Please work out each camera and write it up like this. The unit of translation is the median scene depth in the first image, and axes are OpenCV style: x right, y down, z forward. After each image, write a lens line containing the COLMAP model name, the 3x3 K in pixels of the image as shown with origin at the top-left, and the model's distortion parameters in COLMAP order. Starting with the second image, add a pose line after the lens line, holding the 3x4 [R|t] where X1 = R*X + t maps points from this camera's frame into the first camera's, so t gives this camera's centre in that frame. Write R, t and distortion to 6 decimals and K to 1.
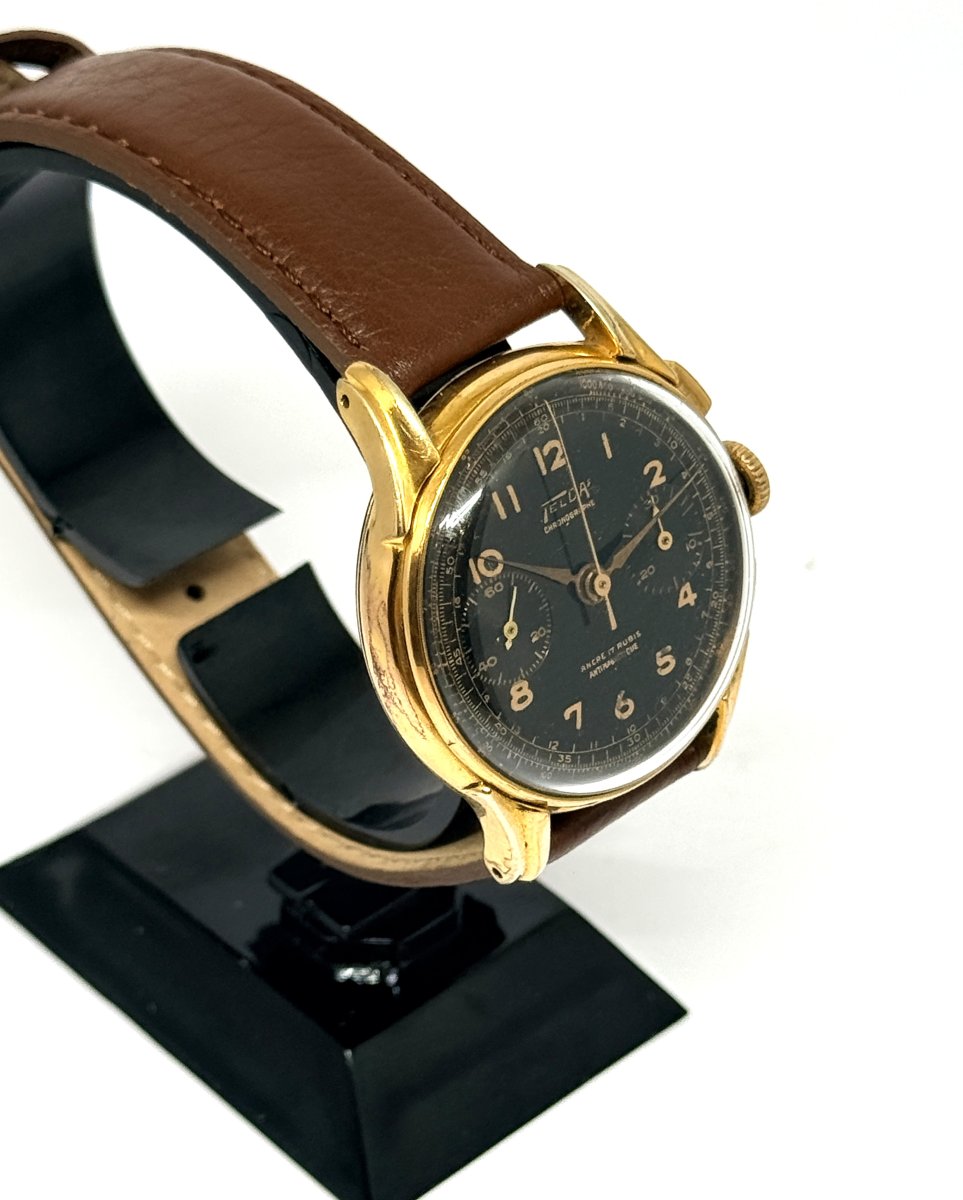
lens RADIAL K [[2953.4, 0, 480.0], [0, 2953.4, 598.9], [0, 0, 1]] dist [0.110877, 0.000000]
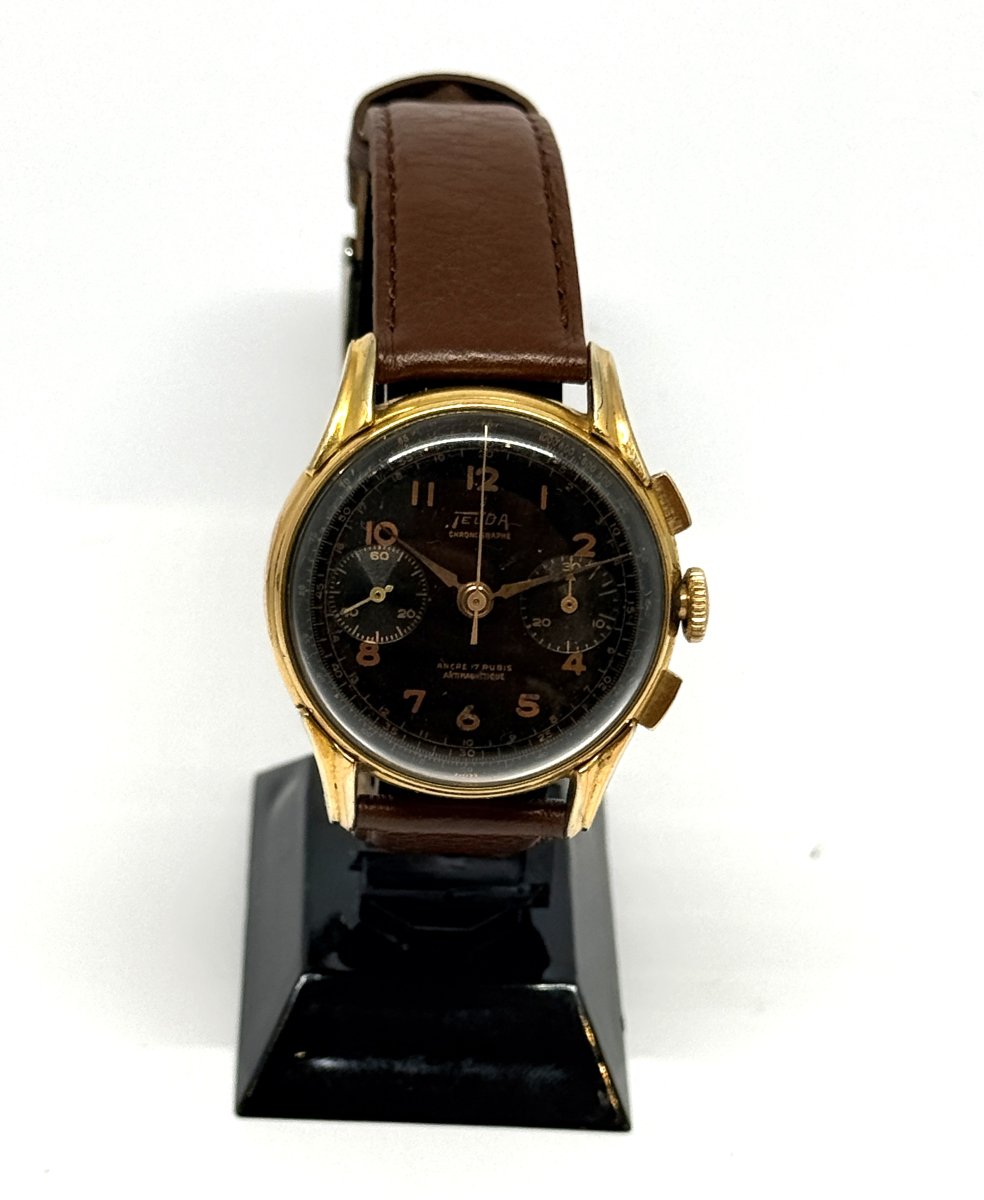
lens RADIAL K [[2946.4, 0, 491.7], [0, 2946.4, 600.4], [0, 0, 1]] dist [0.034207, 0.000000]
pose [[0.761347, 0.400704, -0.509693, 0.612422], [-0.463616, 0.886027, 0.004046, -0.012293], [0.453223, 0.233222, 0.860347, 0.033232]]
